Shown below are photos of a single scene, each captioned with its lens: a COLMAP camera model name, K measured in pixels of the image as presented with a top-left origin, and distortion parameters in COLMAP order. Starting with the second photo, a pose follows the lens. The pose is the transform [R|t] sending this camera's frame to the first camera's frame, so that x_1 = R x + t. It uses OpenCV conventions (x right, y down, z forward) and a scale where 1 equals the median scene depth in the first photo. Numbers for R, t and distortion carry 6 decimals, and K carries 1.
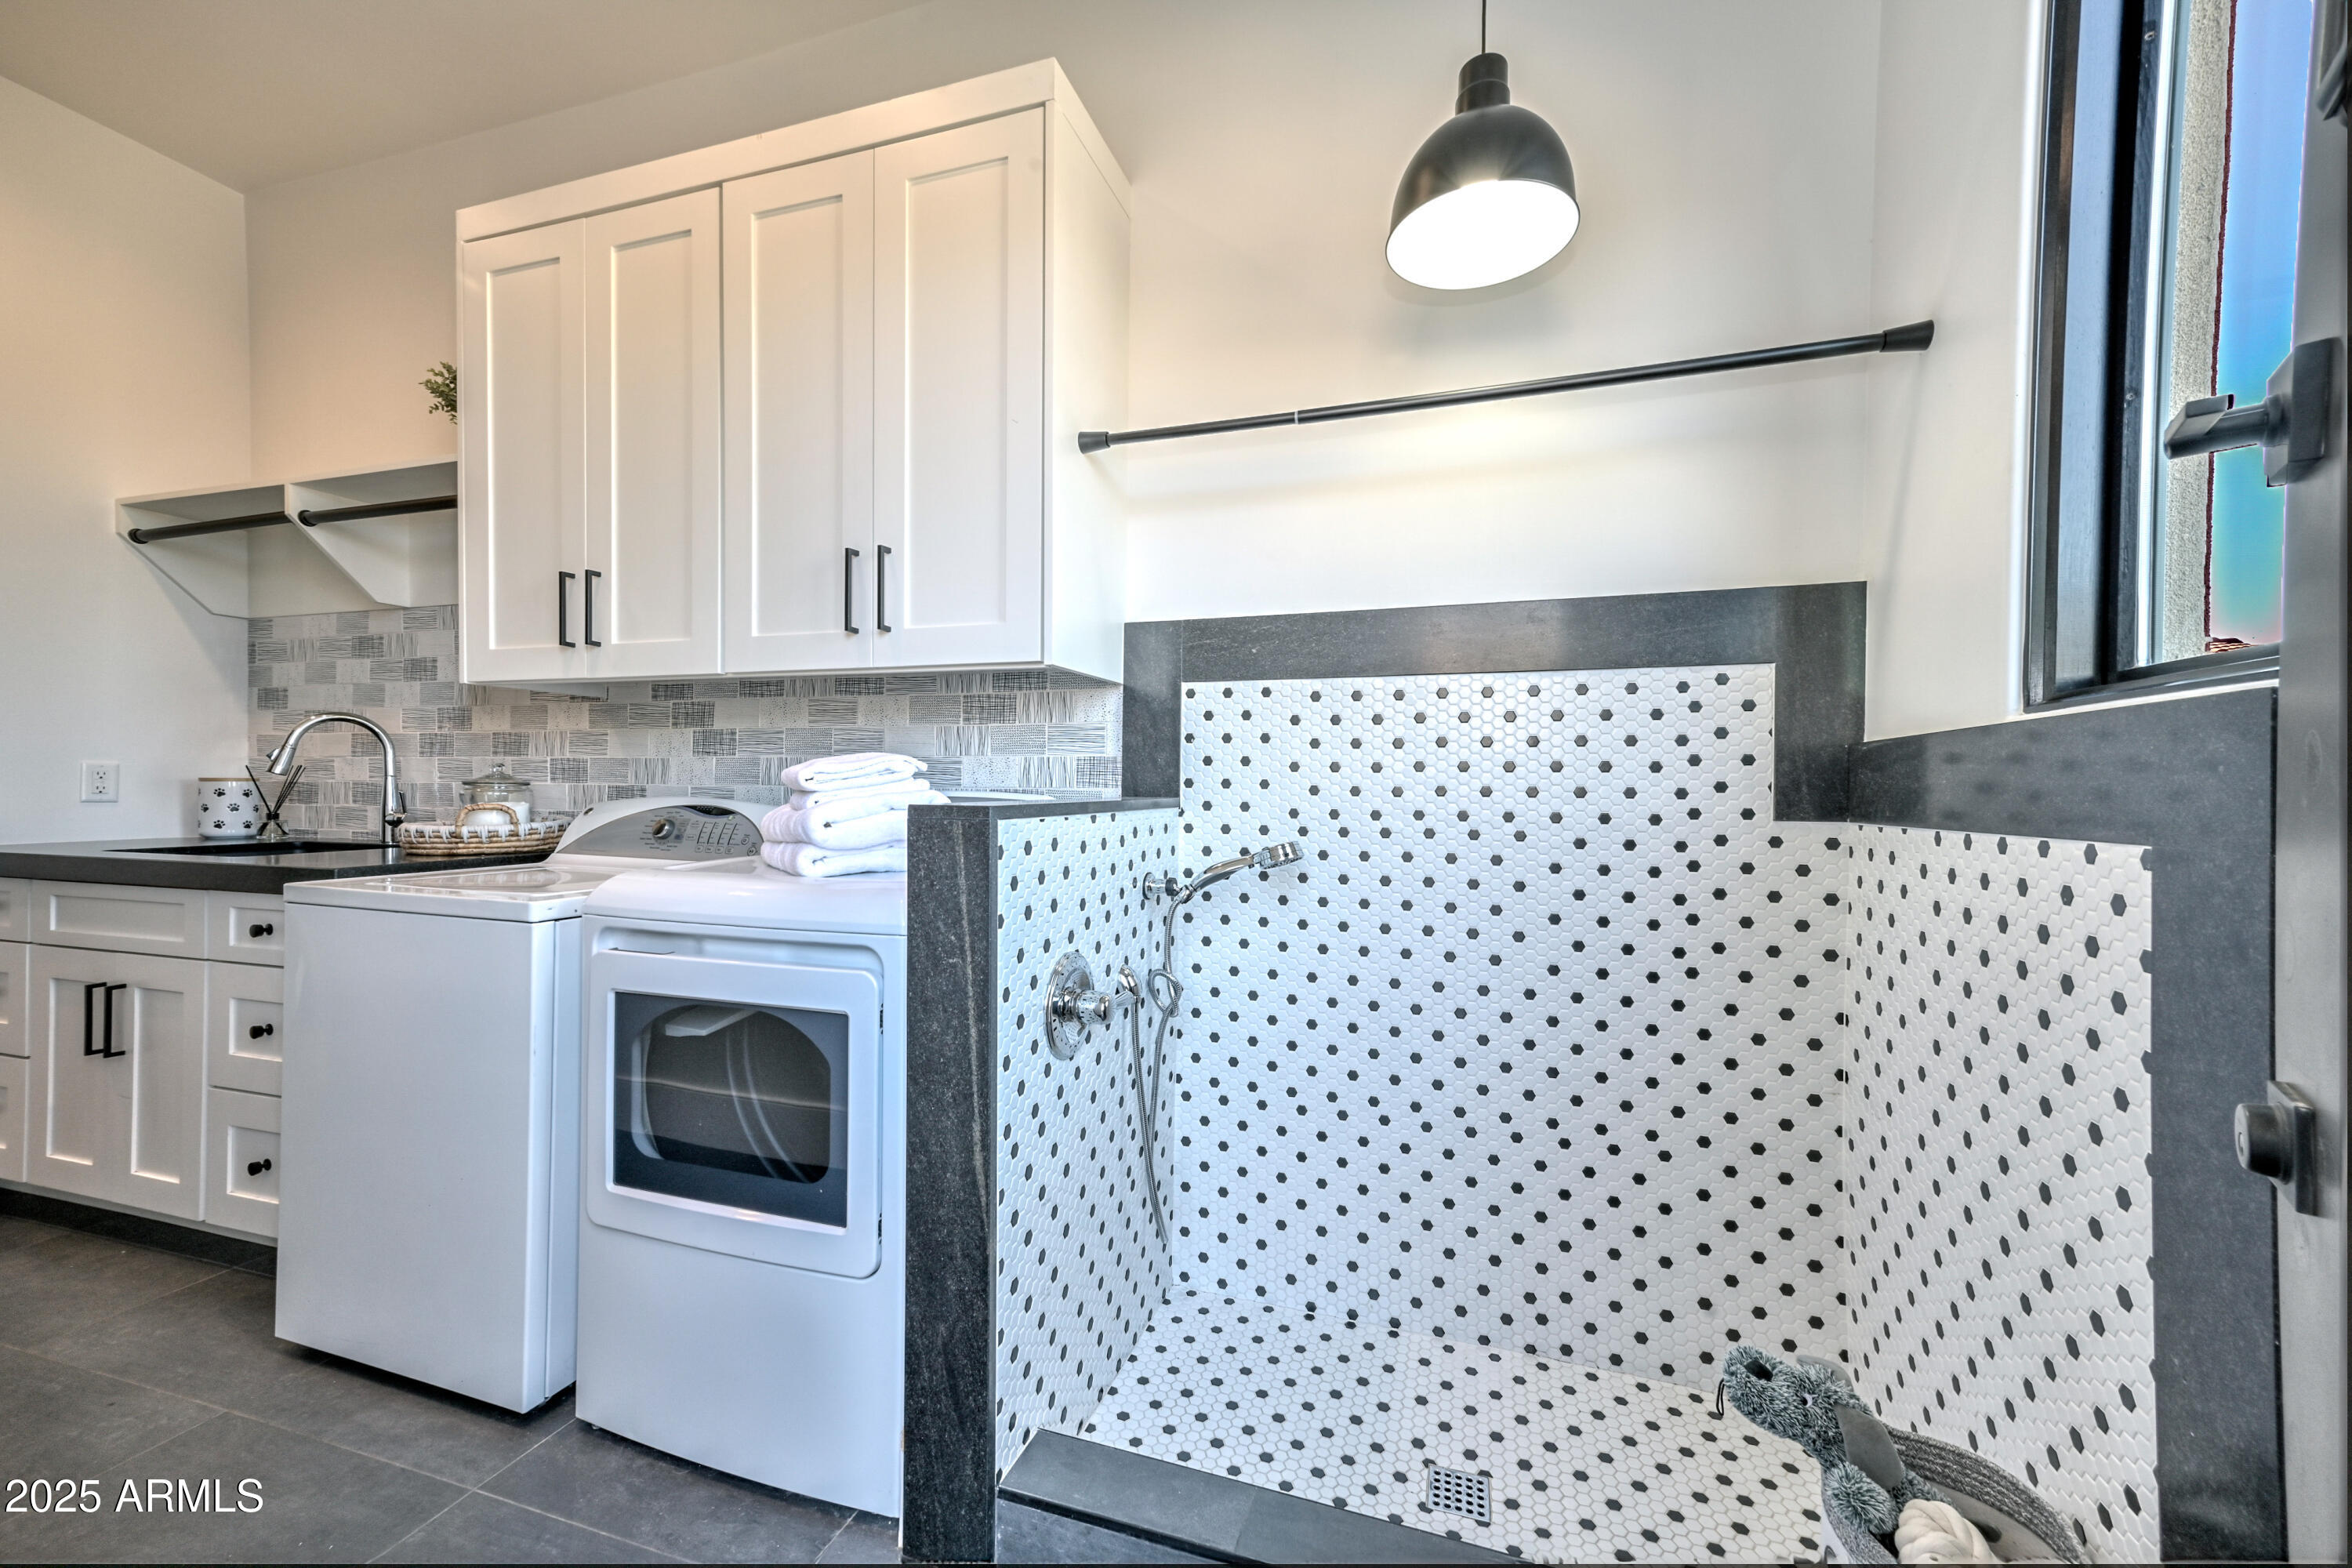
lens RADIAL K [[912.2, 0, 1189.0], [0, 912.2, 788.0], [0, 0, 1]] dist [0.021363, 0.000267]
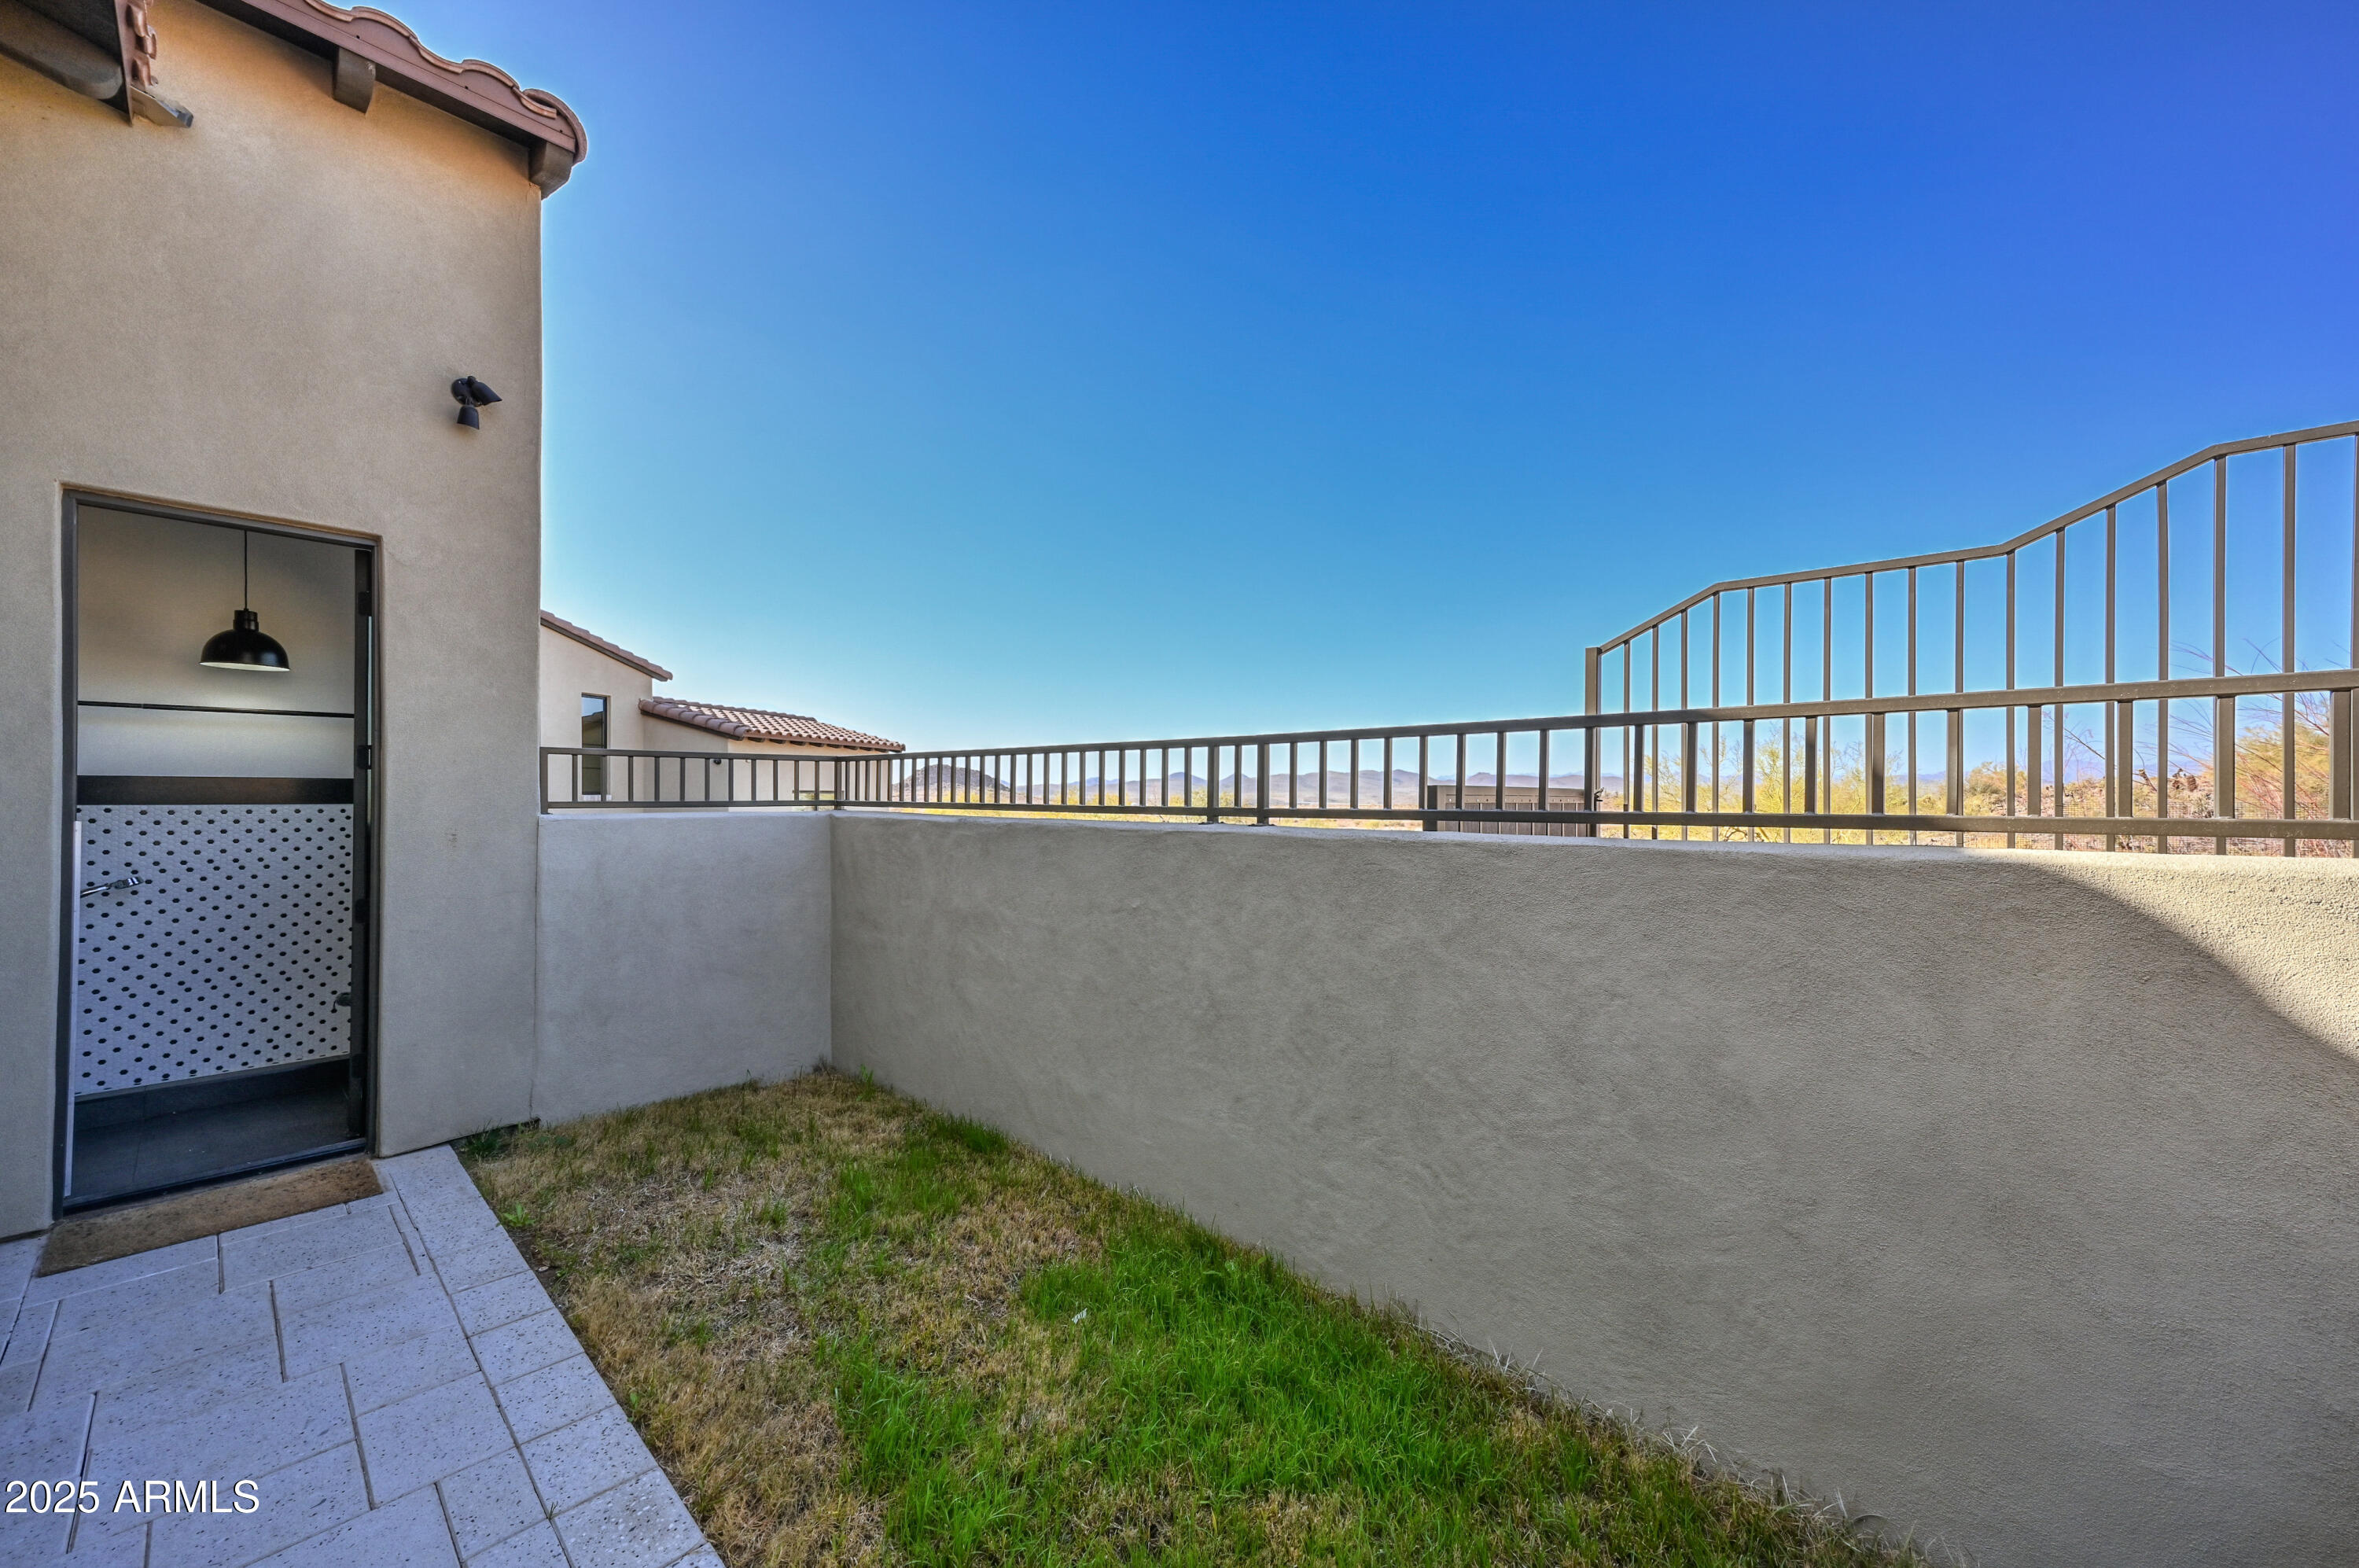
lens RADIAL K [[914.9, 0, 1192.5], [0, 914.9, 788.1], [0, 0, 1]] dist [0.021363, 0.000267]
pose [[0.436980, -0.000777, 0.899471, -0.897909], [0.005021, 0.999986, -0.001575, -0.156767], [-0.899457, 0.005205, 0.436978, -2.589217]]
